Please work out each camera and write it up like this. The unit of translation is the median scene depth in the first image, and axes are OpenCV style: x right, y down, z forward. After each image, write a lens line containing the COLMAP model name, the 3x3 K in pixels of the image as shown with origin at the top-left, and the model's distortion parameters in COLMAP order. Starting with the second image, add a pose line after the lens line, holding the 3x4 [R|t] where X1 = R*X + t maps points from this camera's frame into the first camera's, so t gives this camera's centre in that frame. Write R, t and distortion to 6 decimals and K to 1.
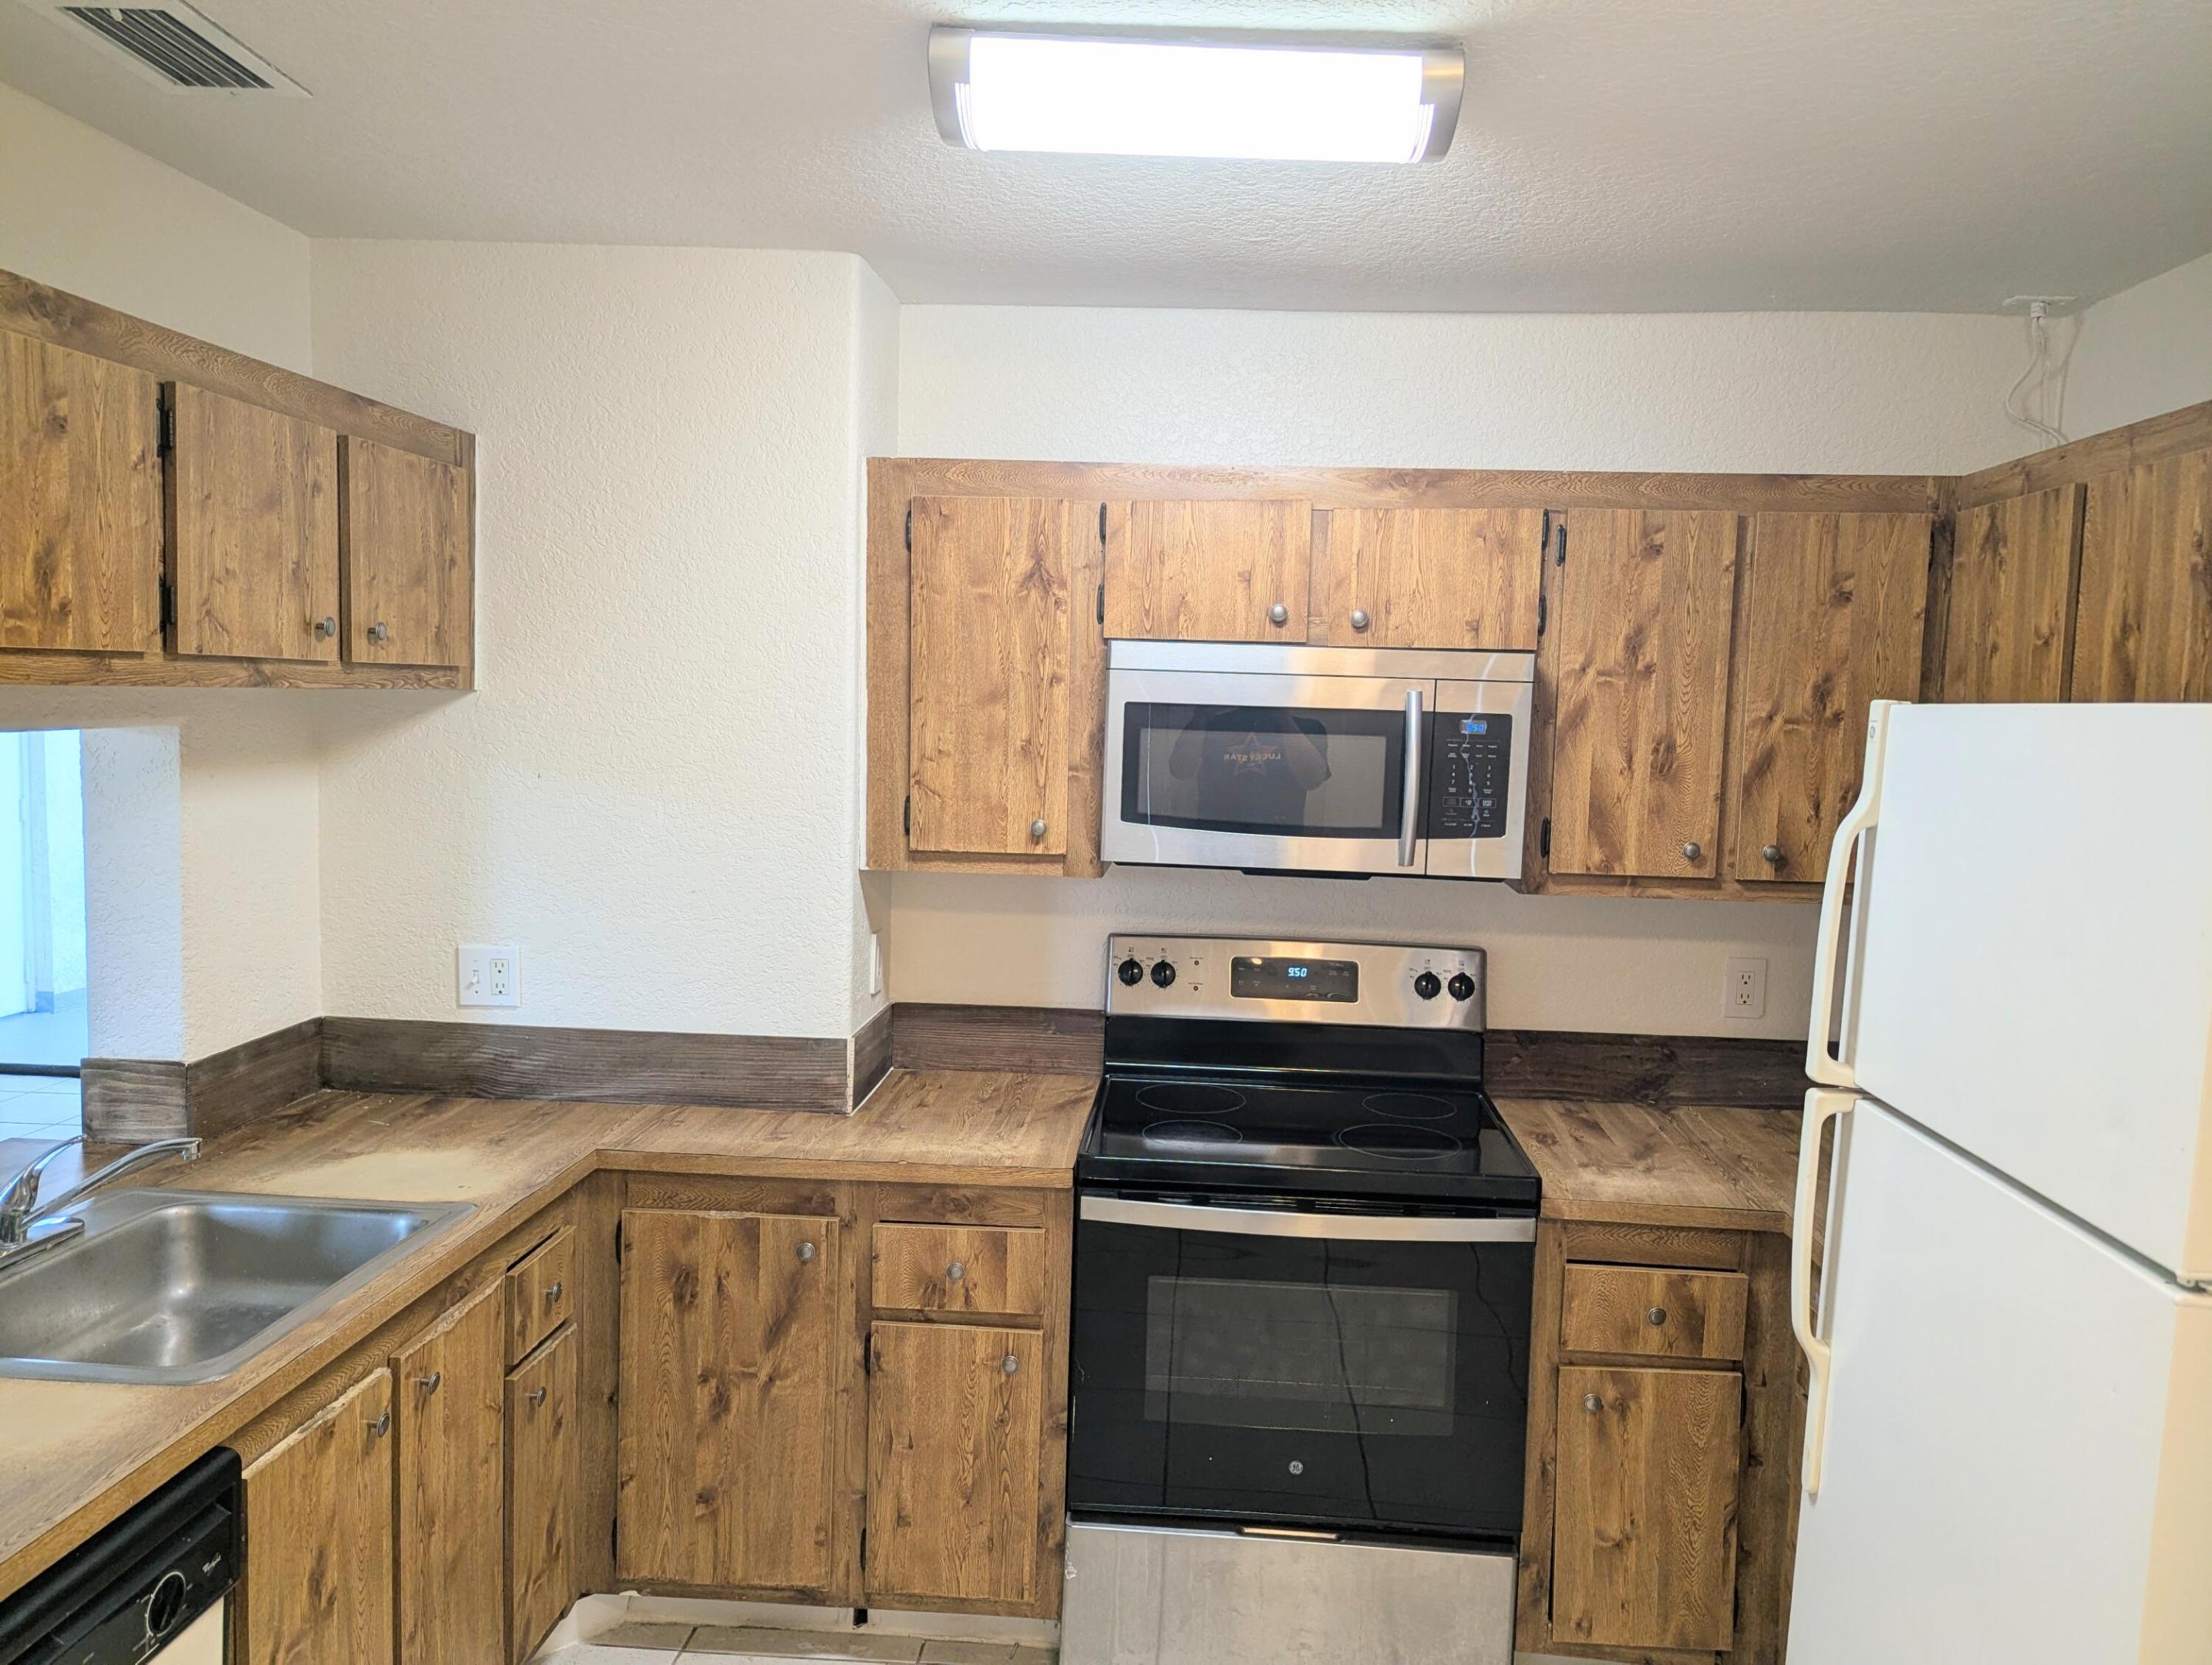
lens RADIAL K [[1565.0, 0, 1141.0], [0, 1565.0, 805.6], [0, 0, 1]] dist [0.069460, -0.077600]
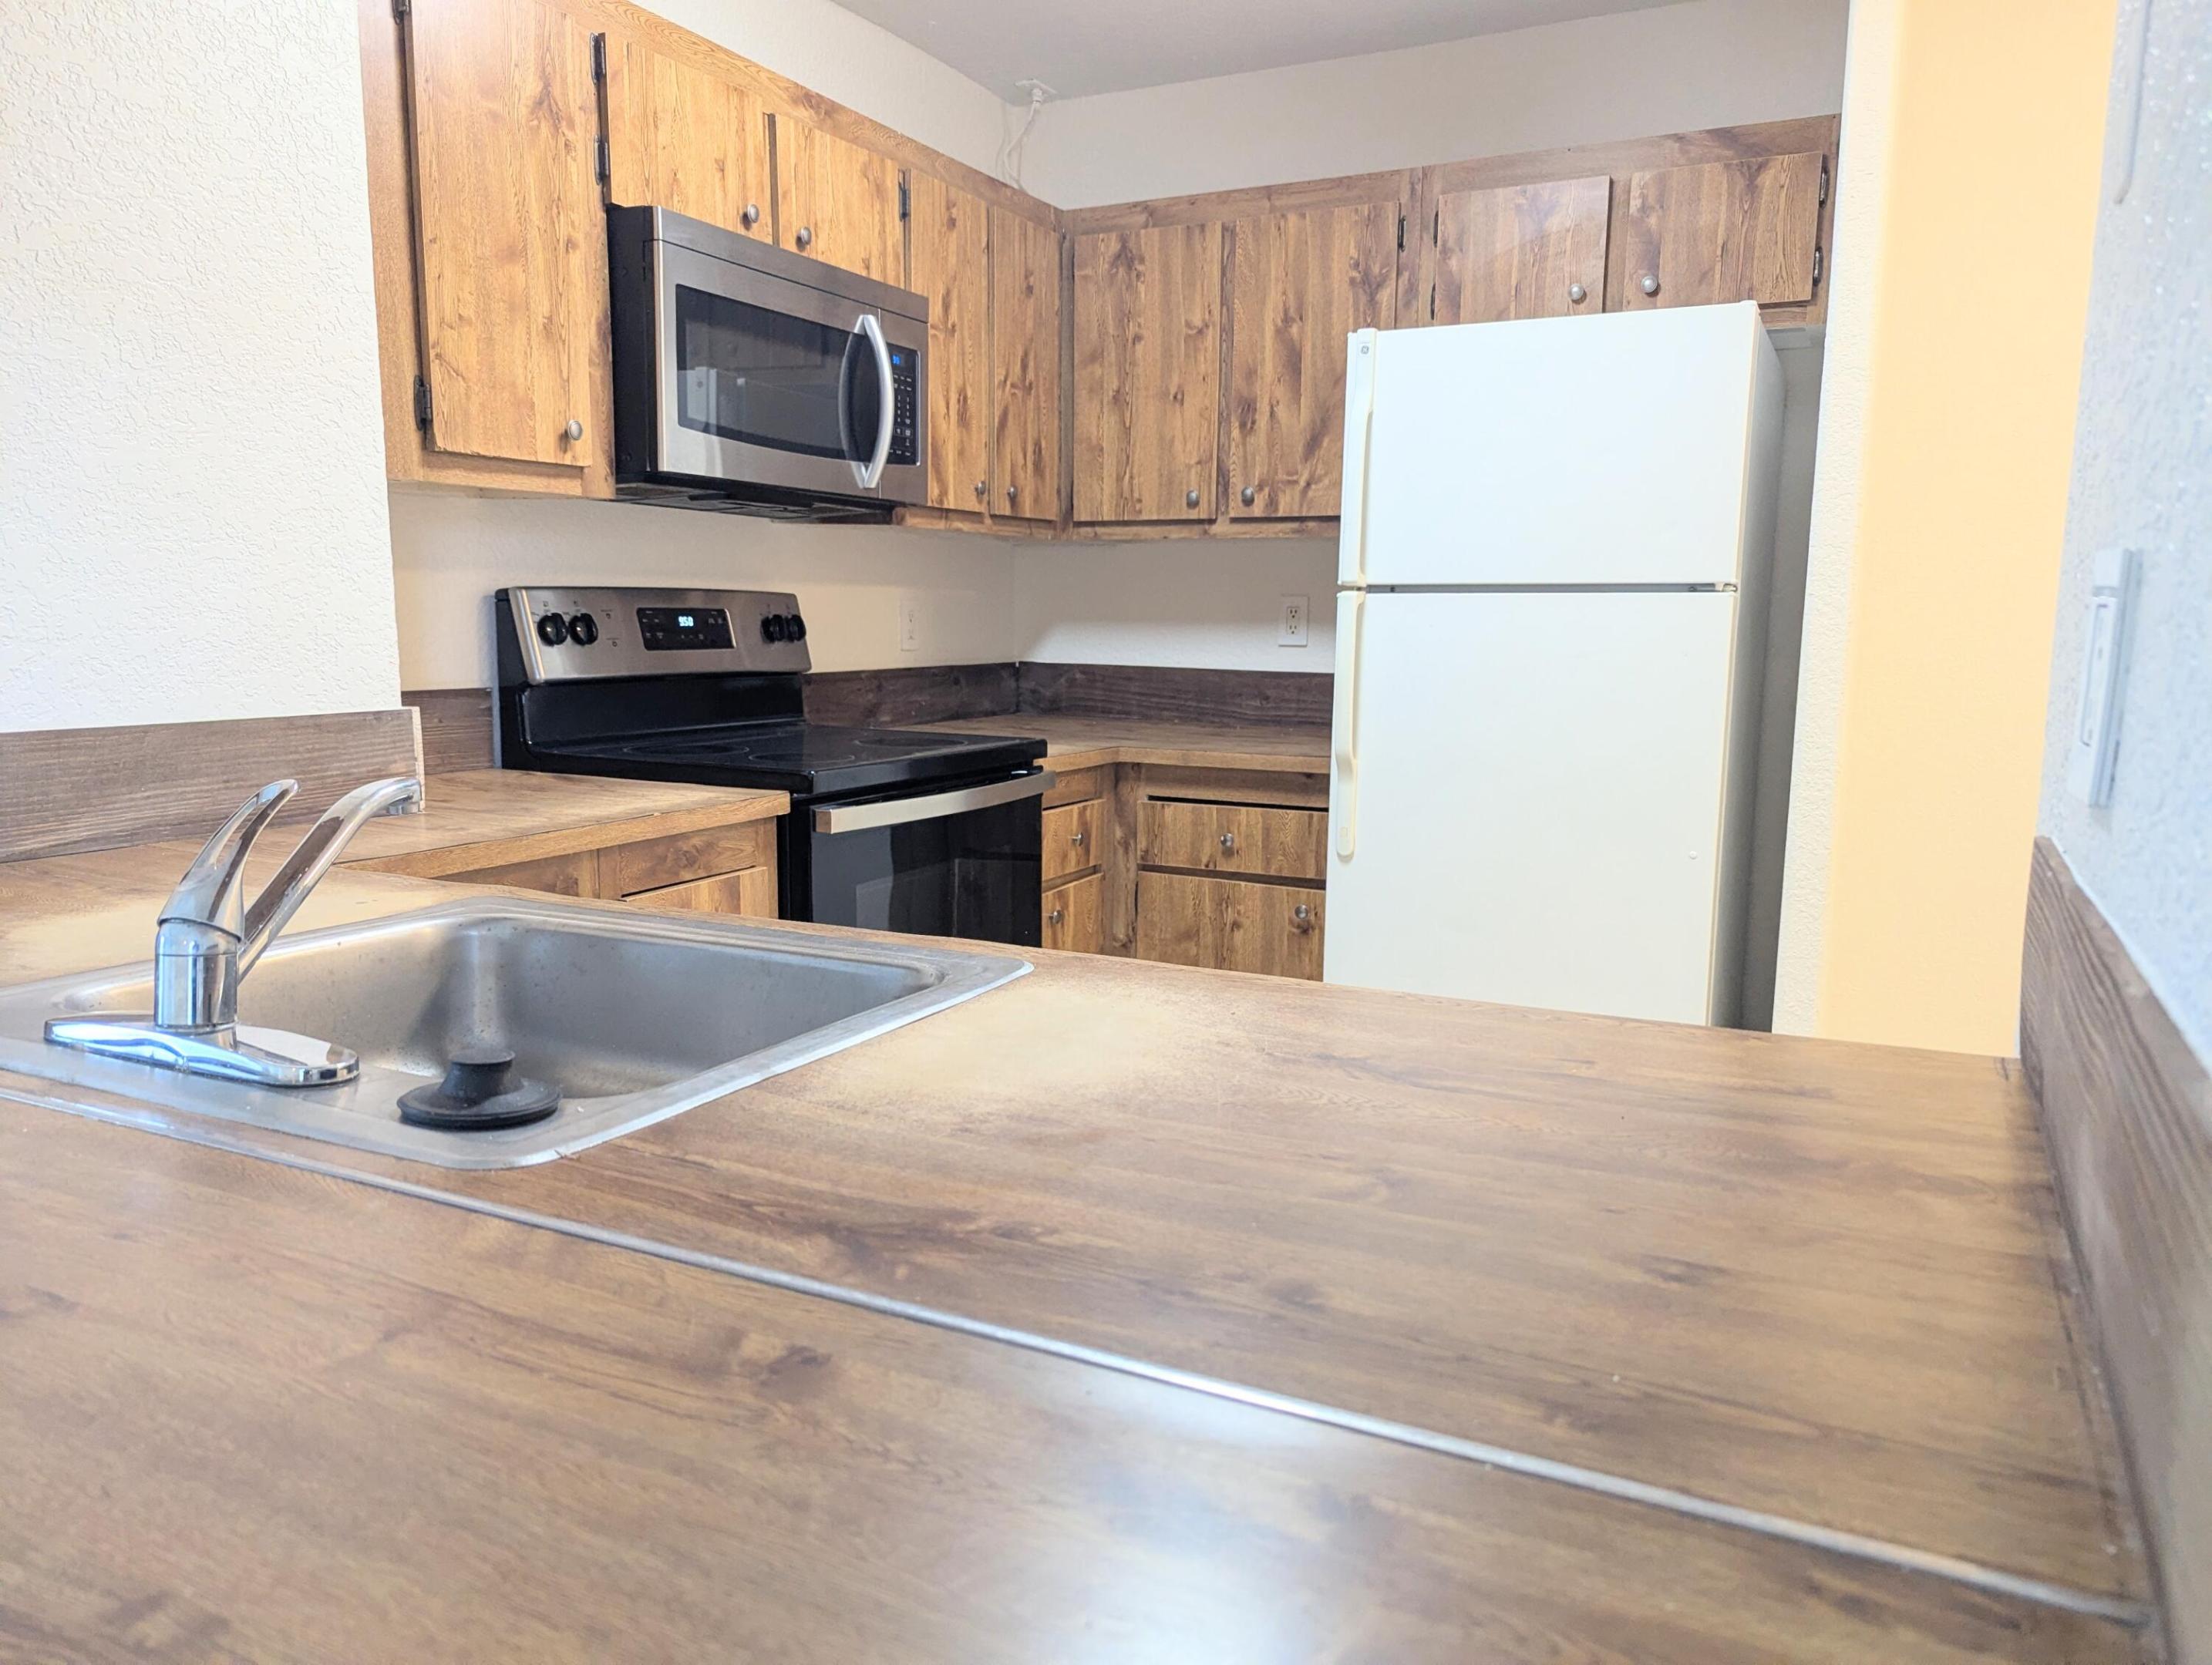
lens RADIAL K [[1565.0, 0, 1141.0], [0, 1565.0, 805.6], [0, 0, 1]] dist [0.069460, -0.077600]
pose [[0.392335, -0.144010, 0.908479, -0.737578], [0.067446, 0.989513, 0.127728, 0.124449], [-0.917346, 0.011161, 0.397934, 0.406958]]
